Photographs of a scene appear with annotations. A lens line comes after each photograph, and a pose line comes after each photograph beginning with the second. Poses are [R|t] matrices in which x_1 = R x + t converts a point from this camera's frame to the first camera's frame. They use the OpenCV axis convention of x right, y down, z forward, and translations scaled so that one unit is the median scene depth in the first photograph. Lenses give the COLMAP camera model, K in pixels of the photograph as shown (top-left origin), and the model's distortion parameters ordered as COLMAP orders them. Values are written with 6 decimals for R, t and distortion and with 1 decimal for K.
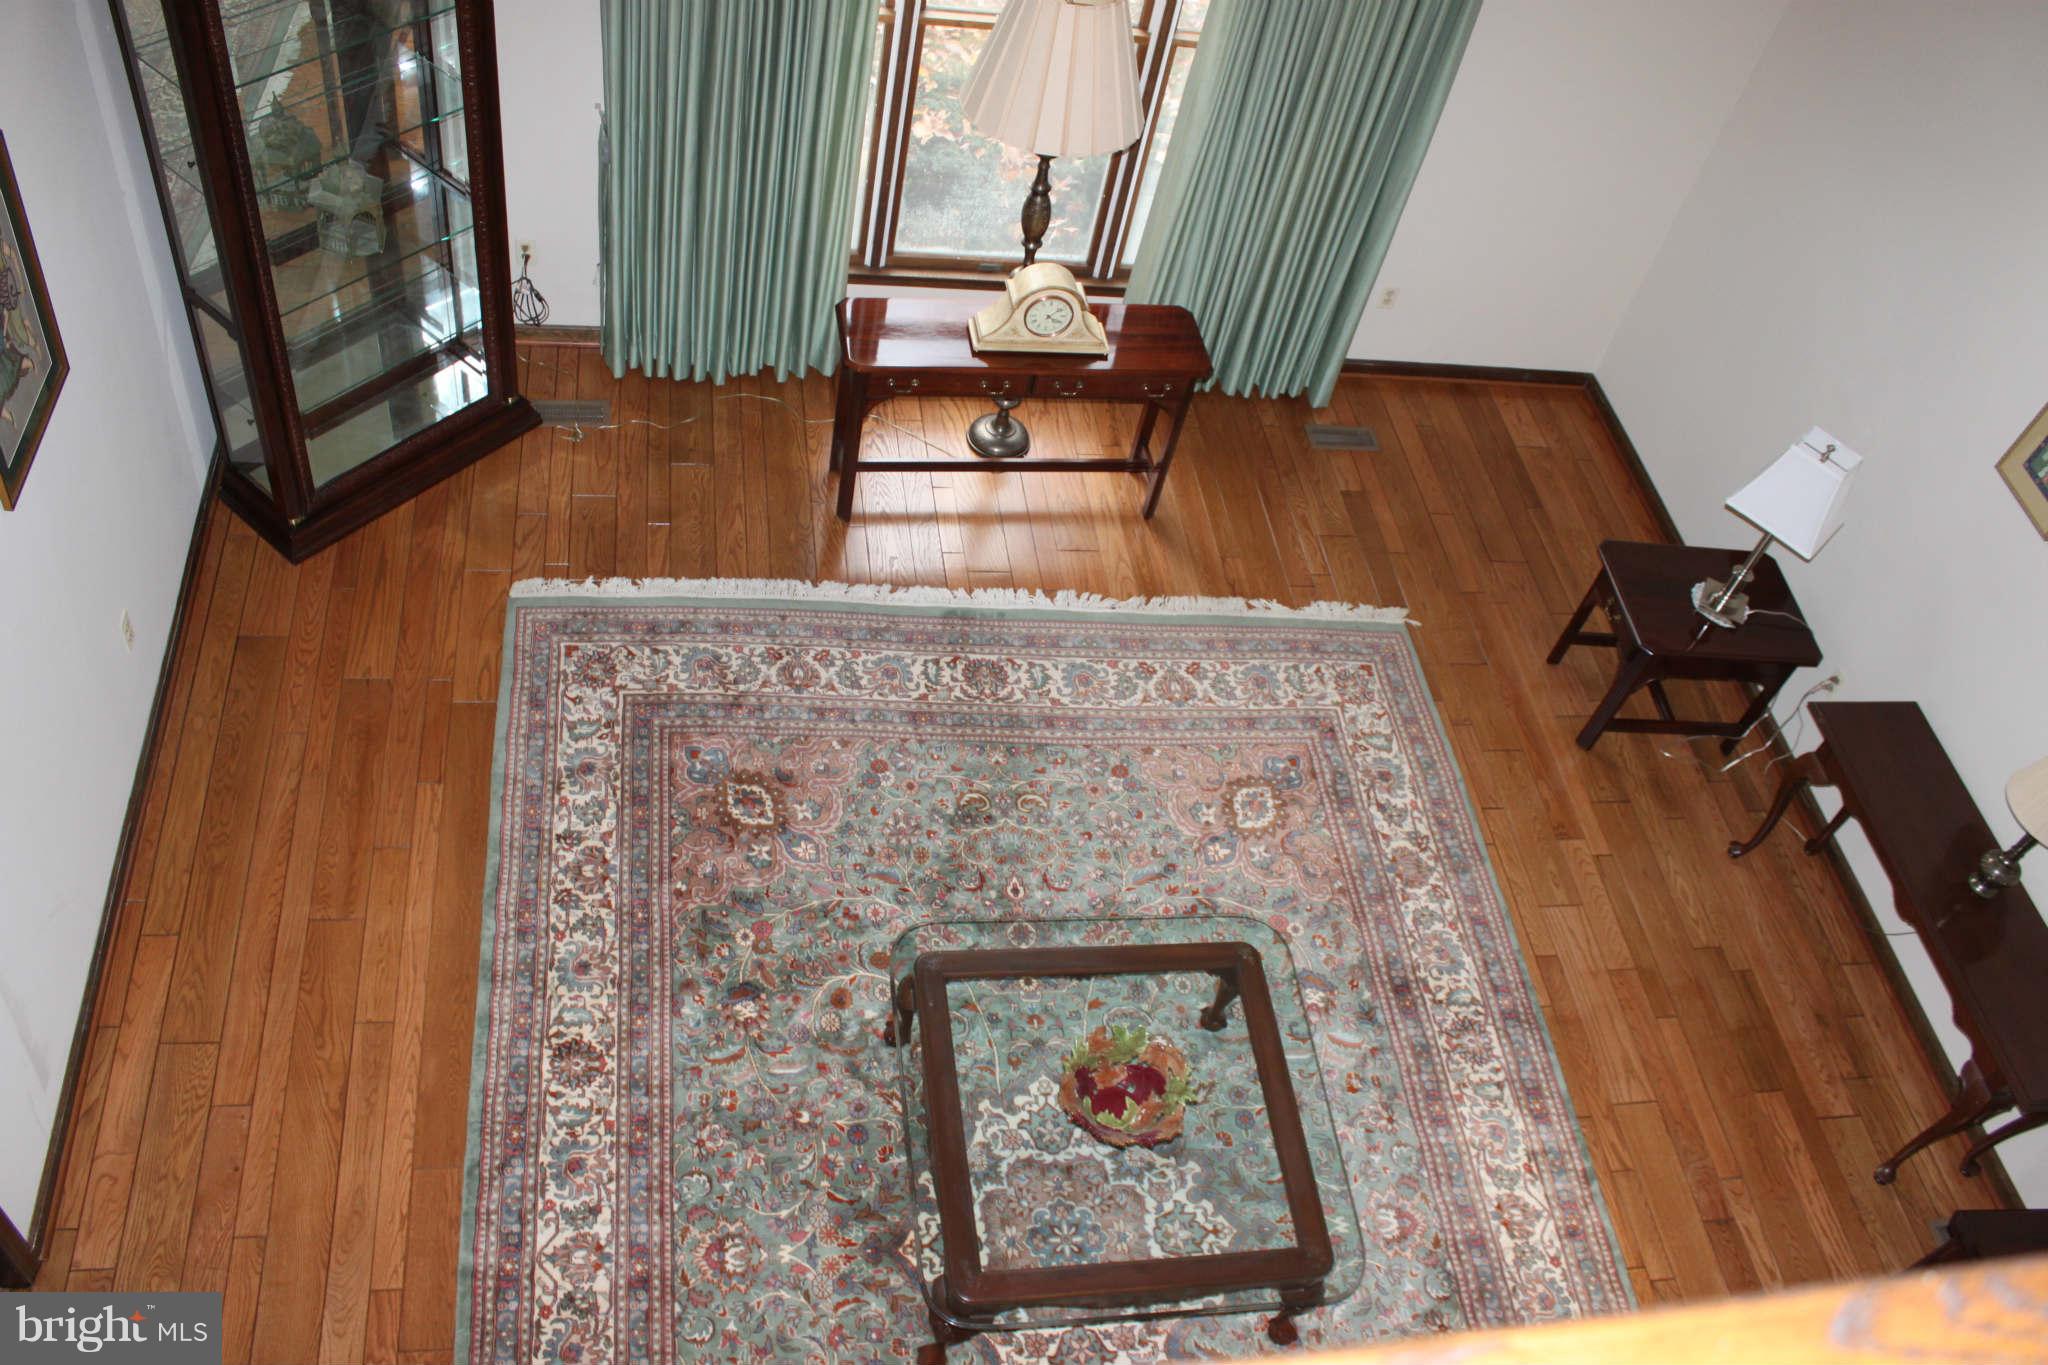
lens RADIAL K [[1708.3, 0, 1012.2], [0, 1708.3, 684.8], [0, 0, 1]] dist [-0.118159, 0.051247]
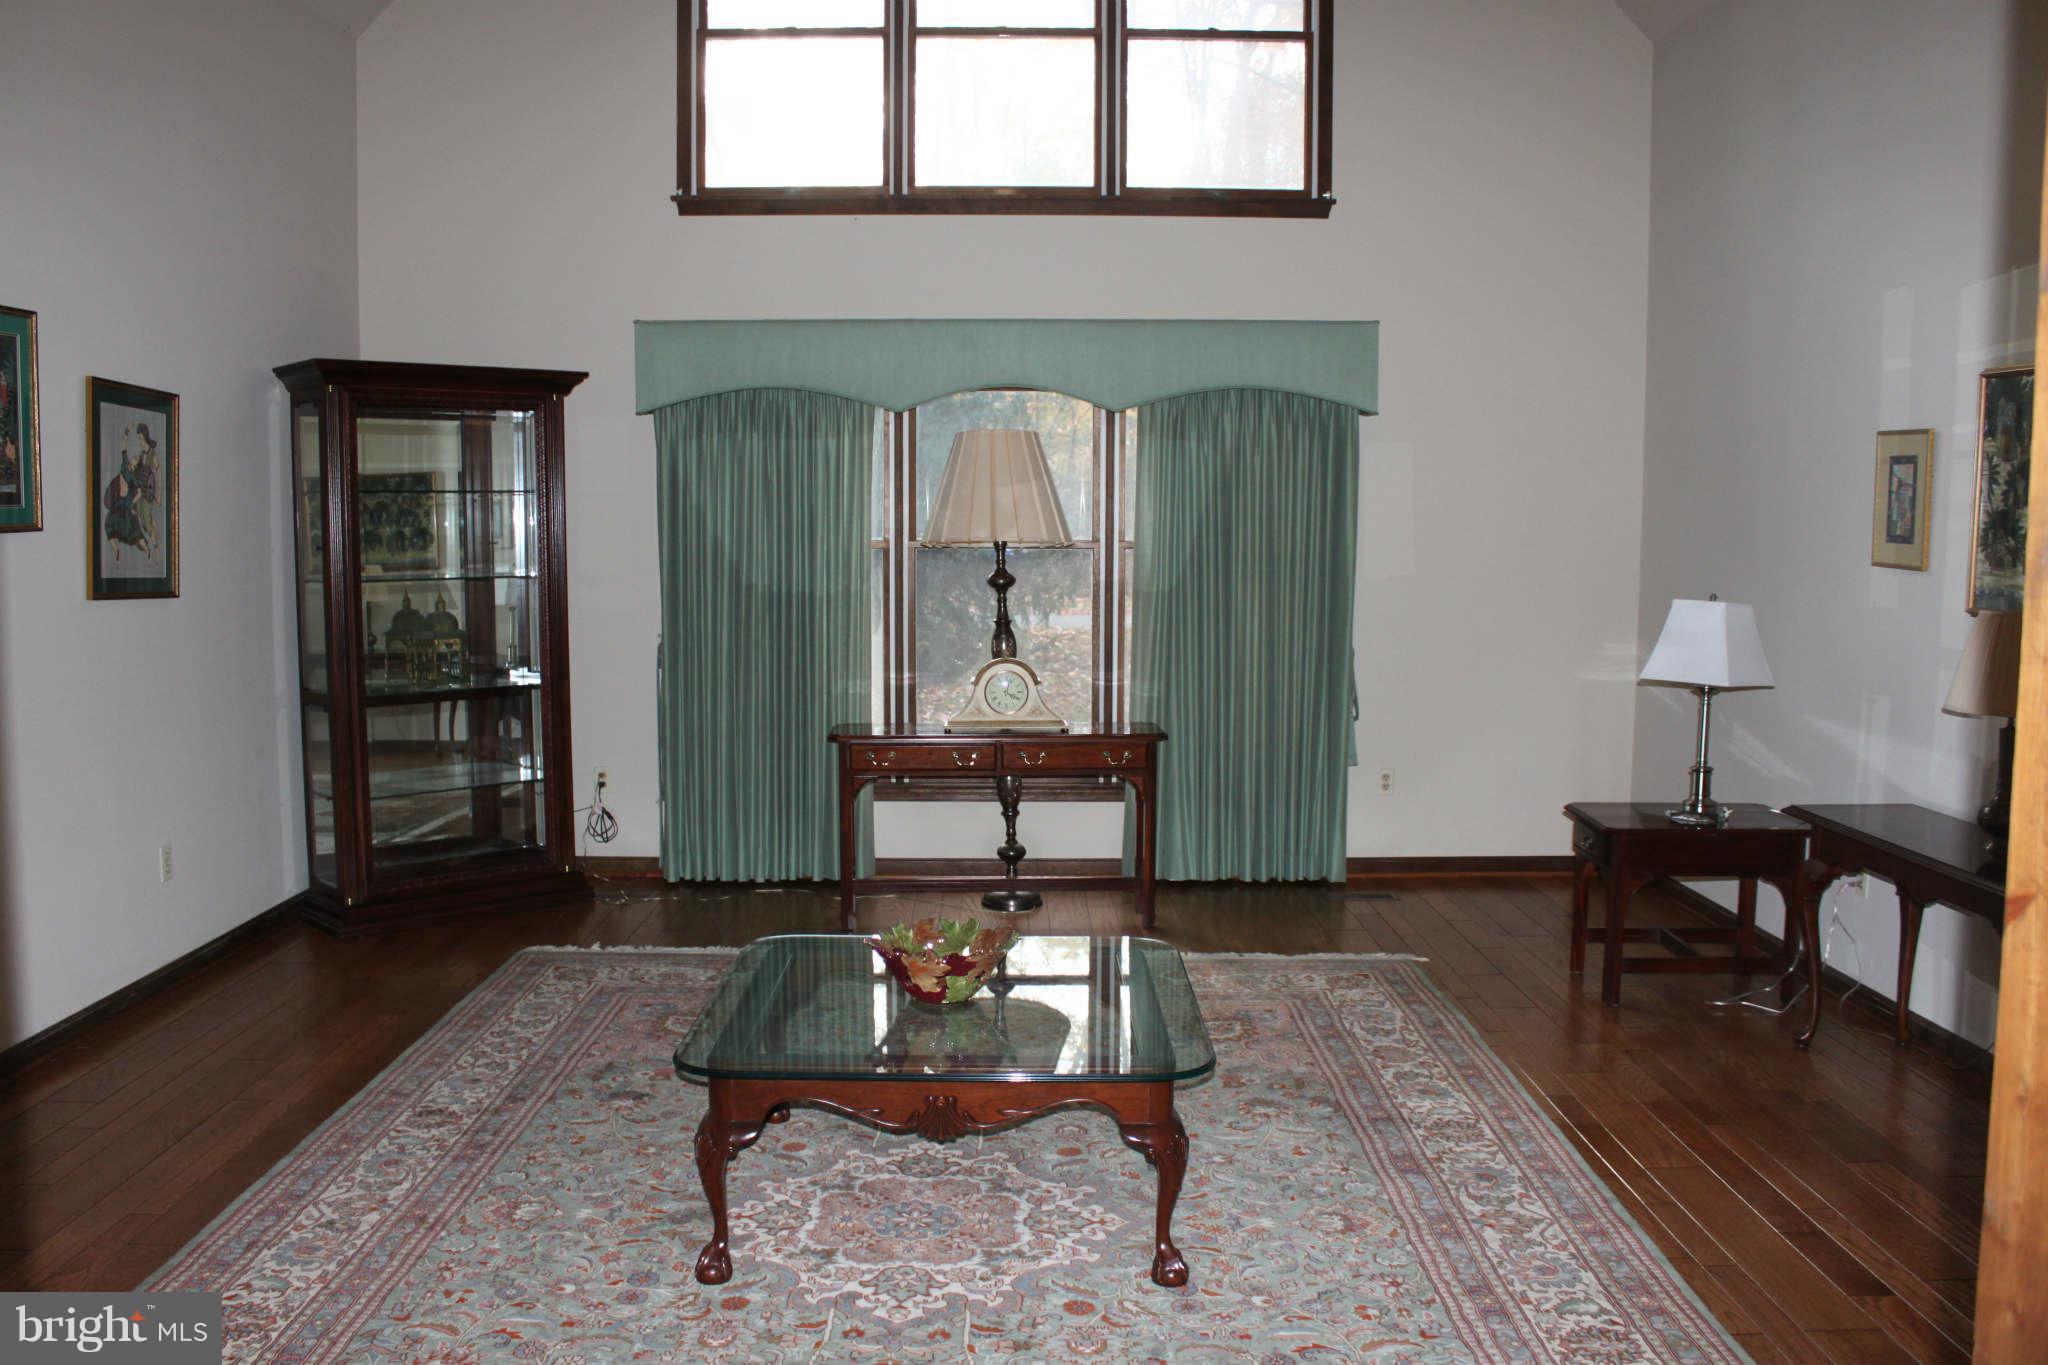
lens RADIAL K [[1708.3, 0, 985.1], [0, 1708.3, 682.9], [0, 0, 1]] dist [-0.118159, 0.051247]
pose [[0.975515, -0.146643, -0.163909, 0.200719], [-0.014789, 0.699843, -0.714143, 0.613371], [0.219435, 0.699082, 0.680539, 0.215106]]
